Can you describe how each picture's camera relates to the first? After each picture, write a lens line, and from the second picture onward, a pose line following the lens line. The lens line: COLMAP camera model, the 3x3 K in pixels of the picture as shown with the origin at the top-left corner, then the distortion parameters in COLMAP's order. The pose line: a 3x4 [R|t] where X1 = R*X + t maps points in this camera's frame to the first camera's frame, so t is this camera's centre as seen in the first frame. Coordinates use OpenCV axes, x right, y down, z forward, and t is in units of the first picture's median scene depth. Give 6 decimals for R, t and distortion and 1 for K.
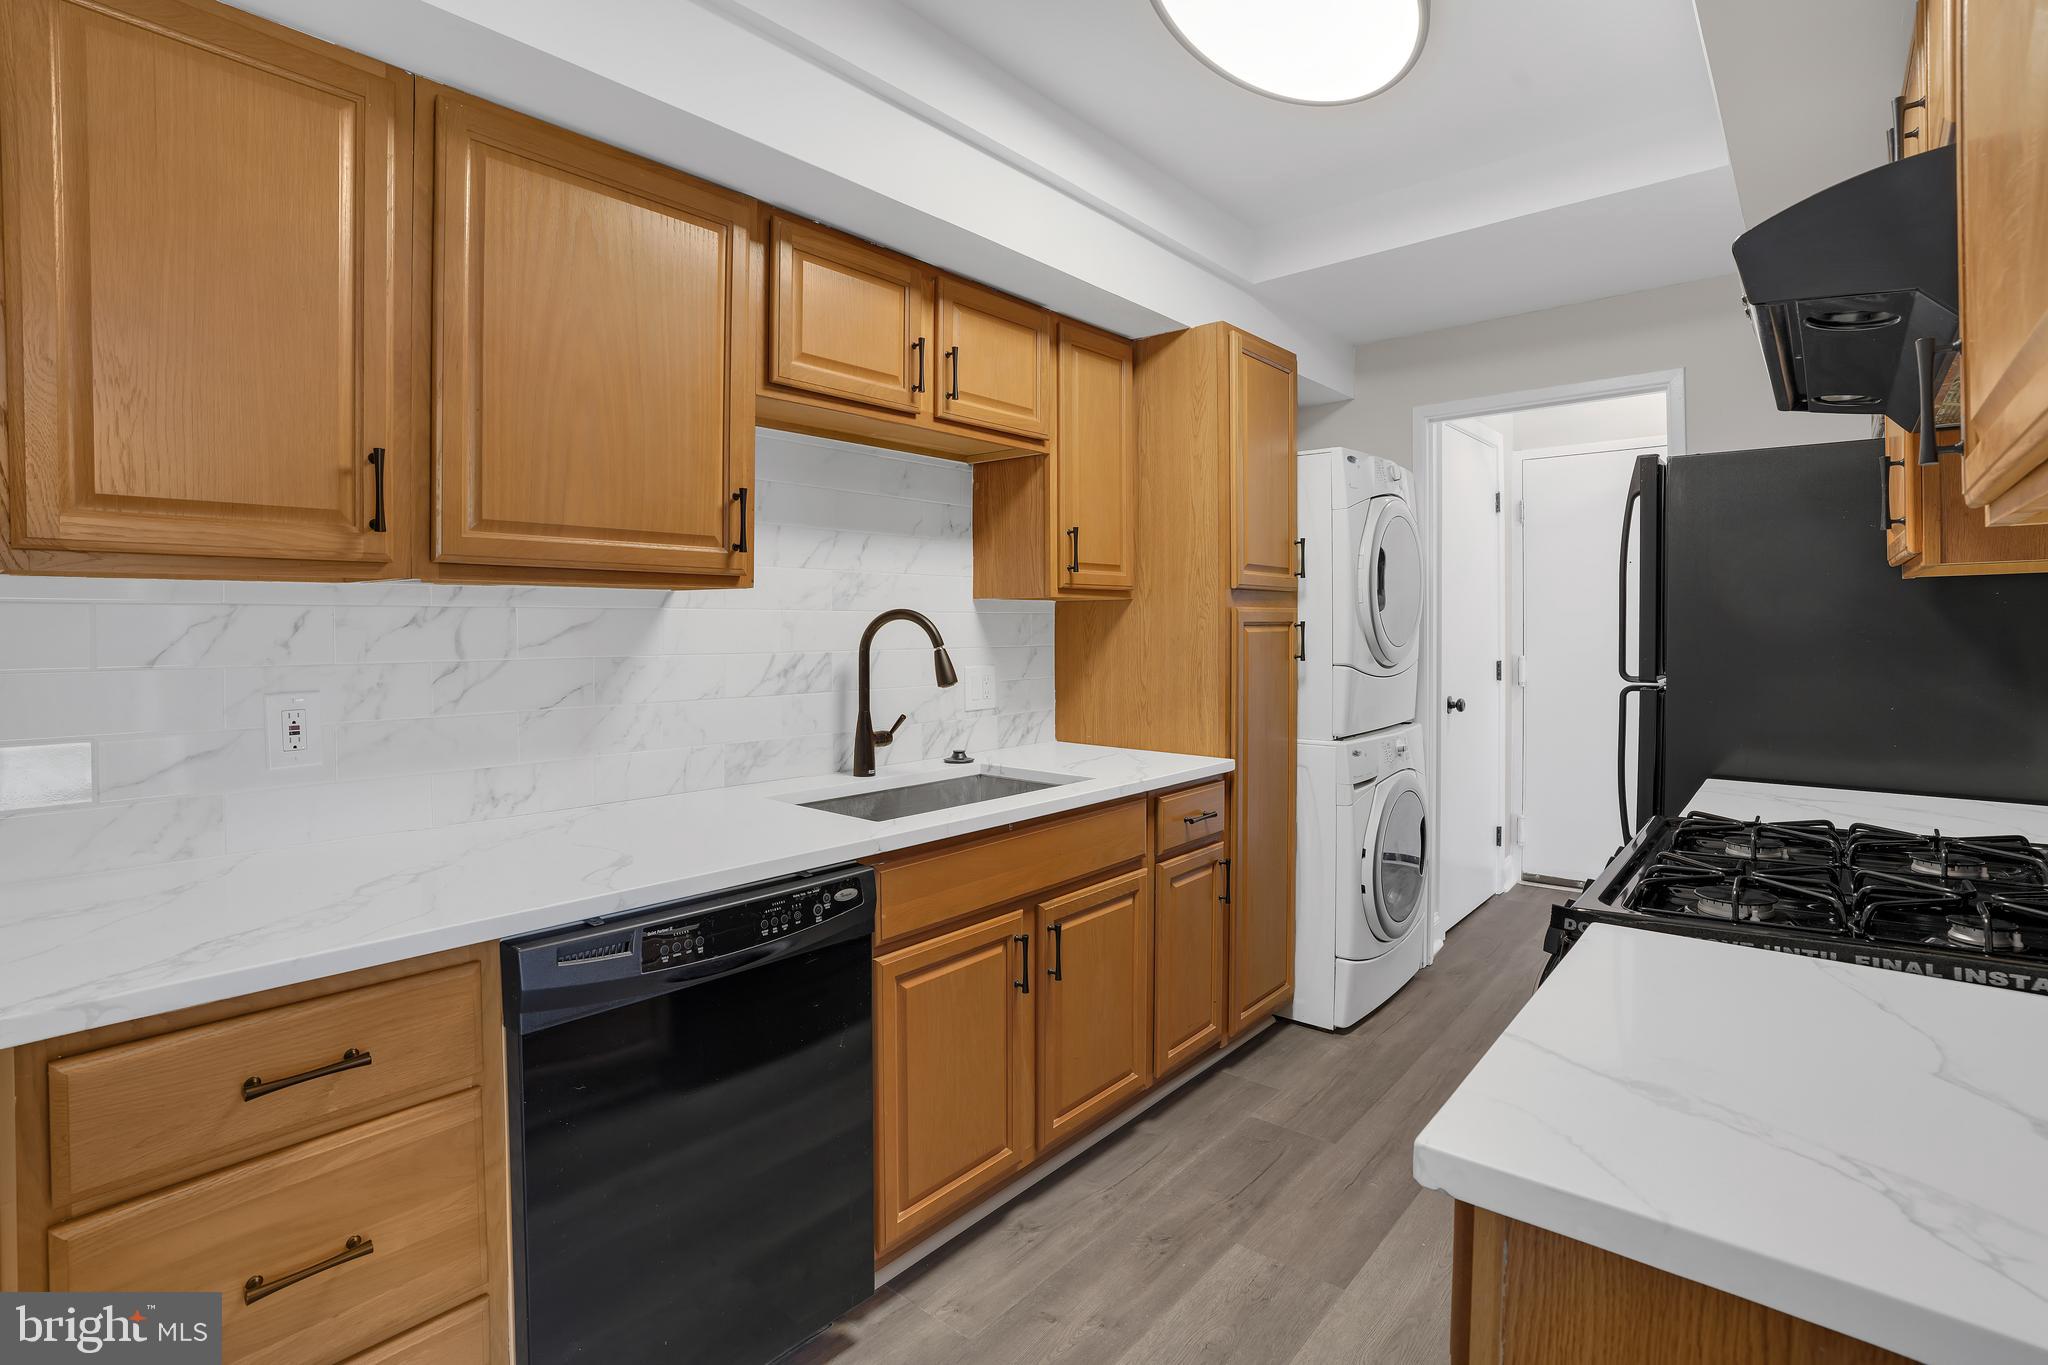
lens RADIAL K [[966.6, 0, 1049.7], [0, 966.6, 640.2], [0, 0, 1]] dist [-0.060456, 0.023437]
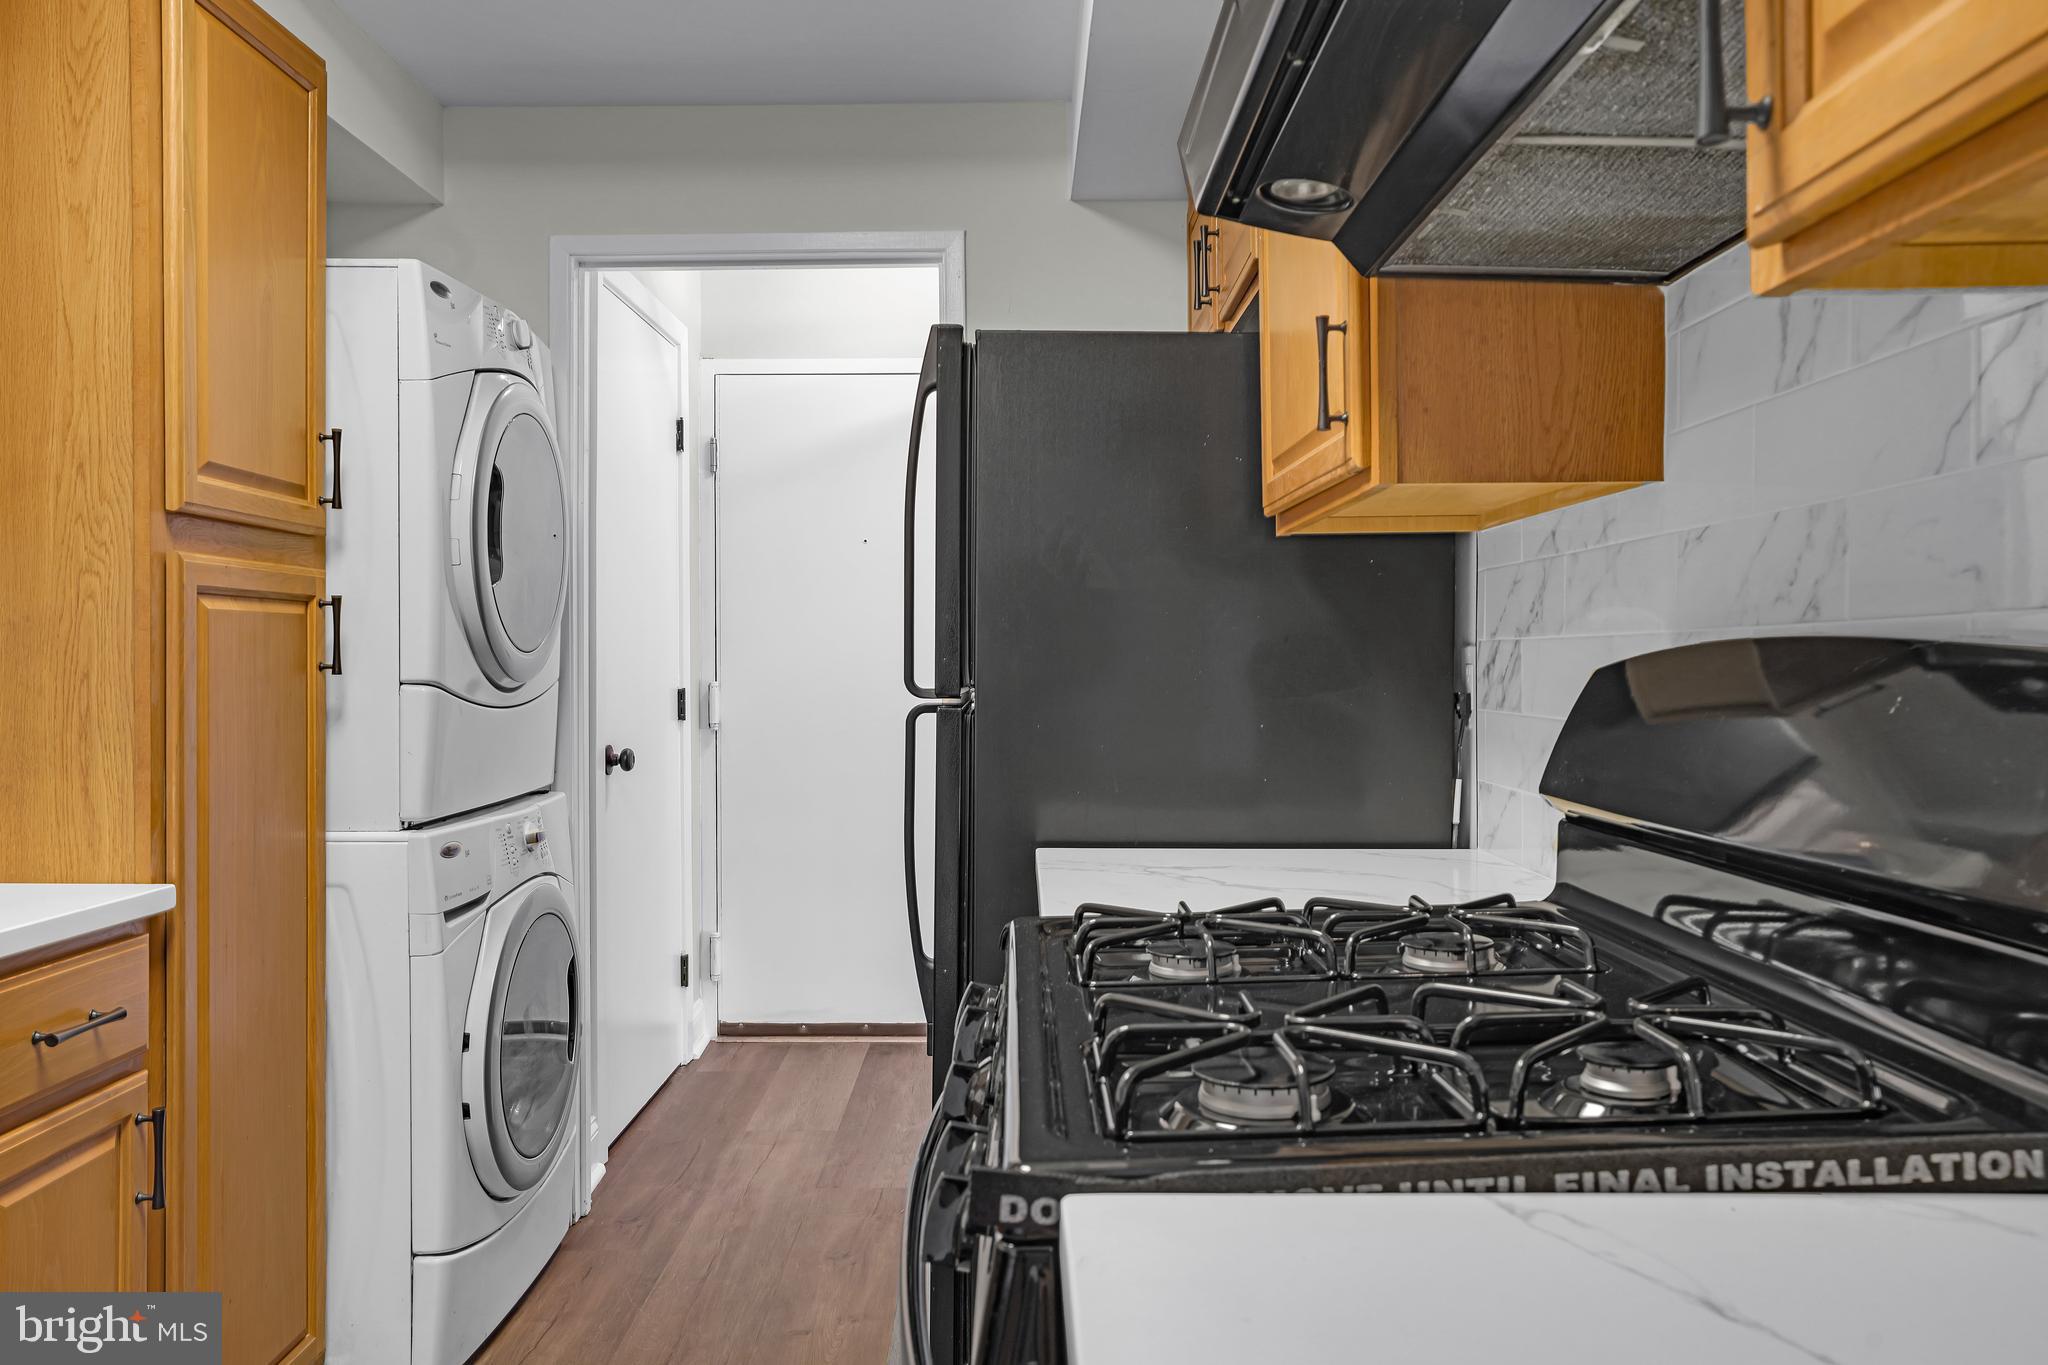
lens RADIAL K [[1443.5, 0, 1024.0], [0, 1443.5, 682.5], [0, 0, 1]] dist [-0.003460, 0.004472]
pose [[0.768373, -0.003545, 0.639992, 0.064835], [0.004329, 0.999991, 0.000342, 0.030123], [-0.639987, 0.002508, 0.768381, 0.221400]]
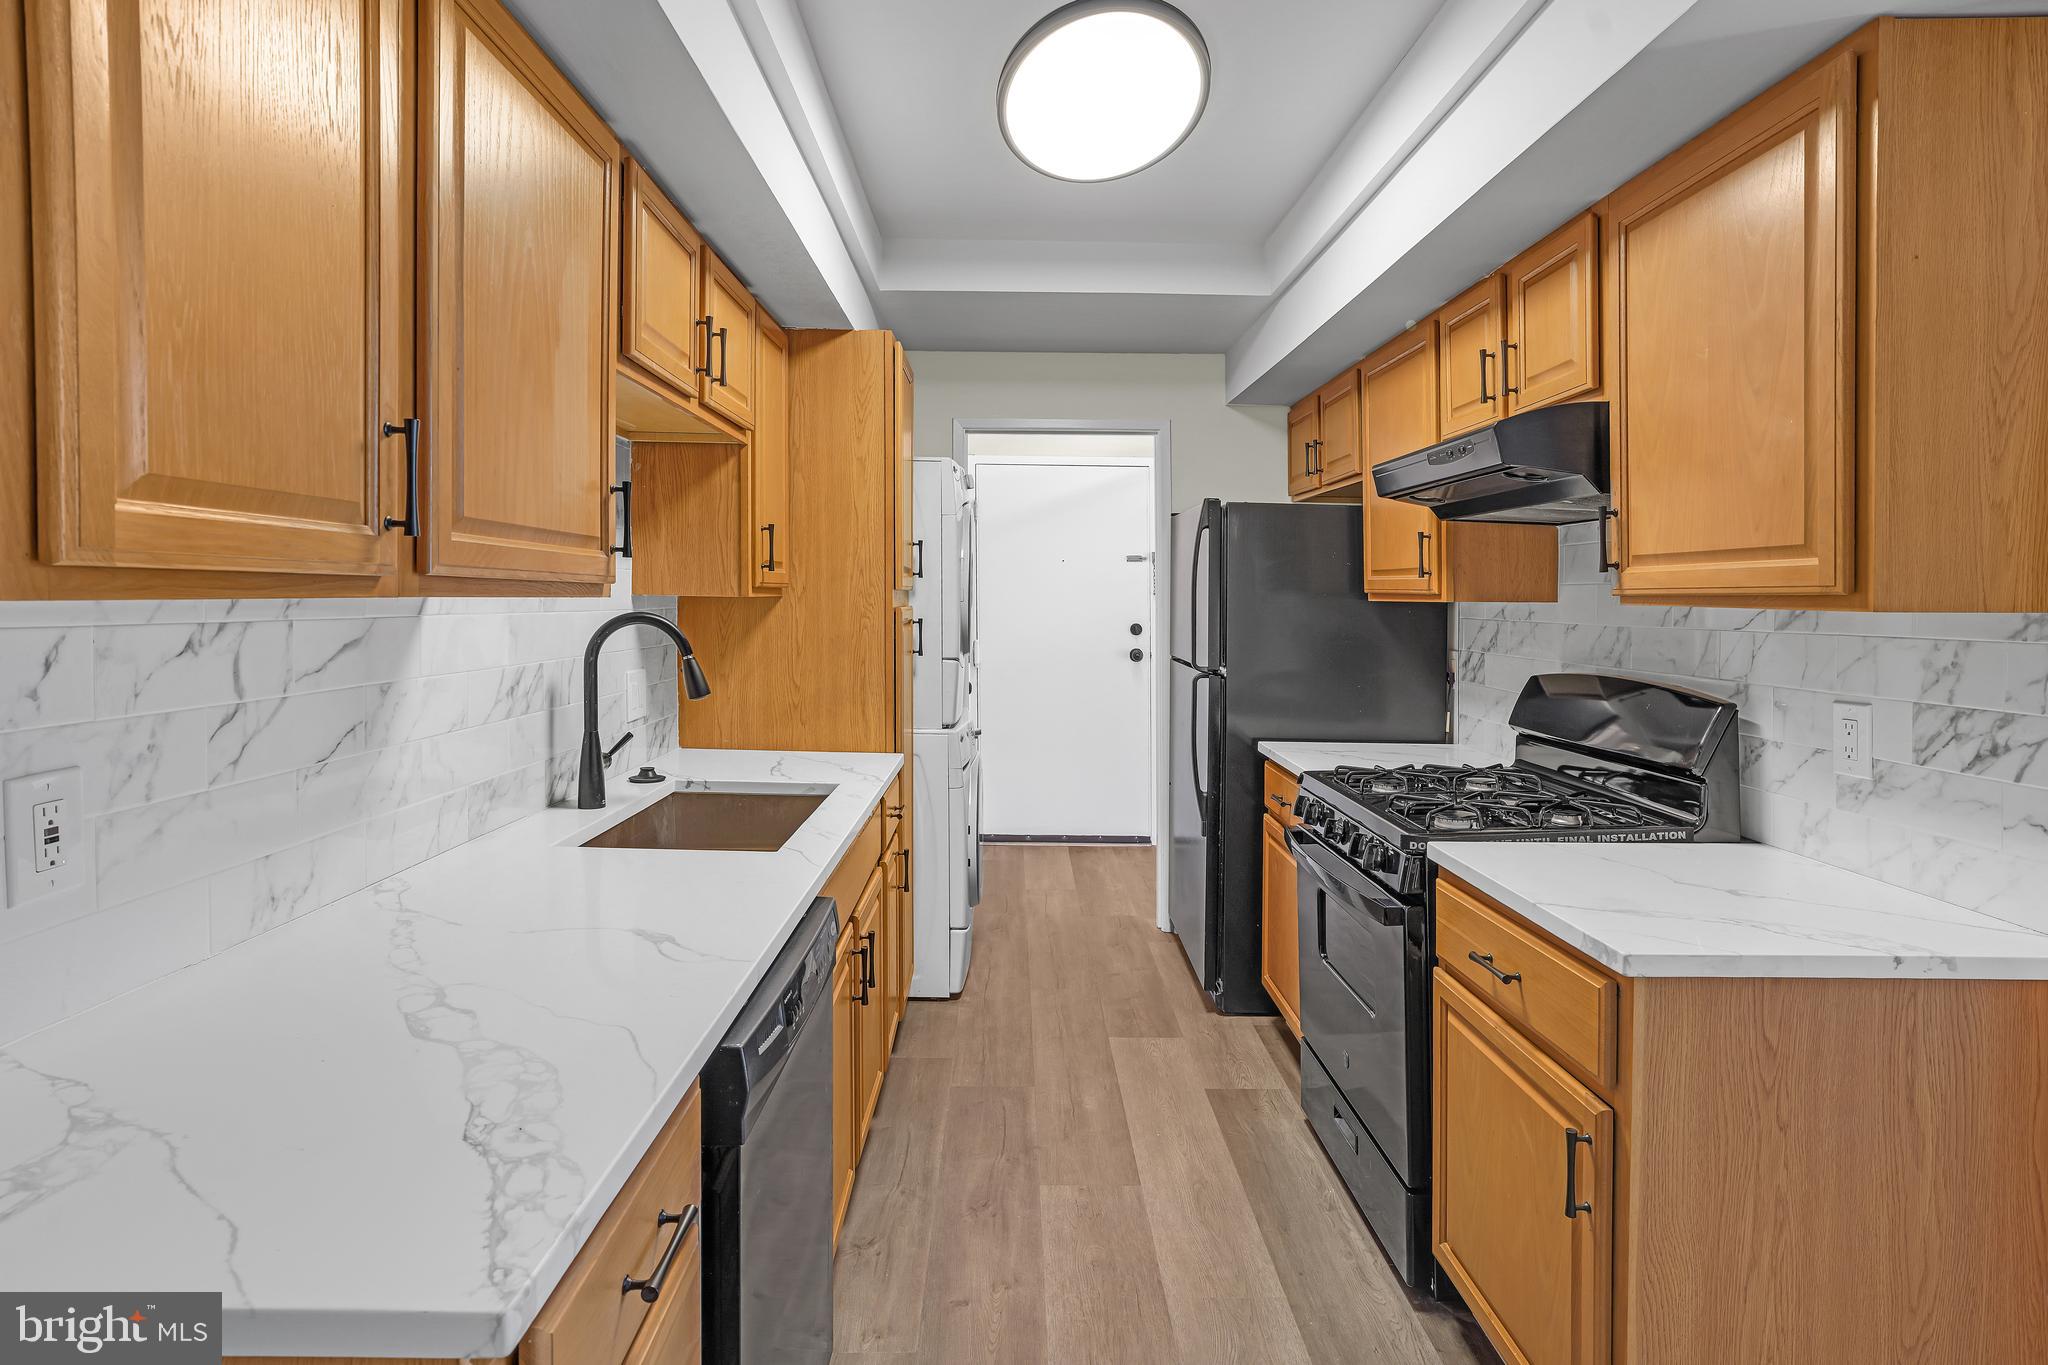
lens RADIAL K [[1035.5, 0, 1018.0], [0, 1035.5, 607.1], [0, 0, 1]] dist [-0.043495, 0.022798]
pose [[0.769358, 0.009811, 0.638743, -0.432829], [-0.008649, 0.999950, -0.004943, -0.030978], [-0.638760, -0.001721, 0.769404, 0.057101]]
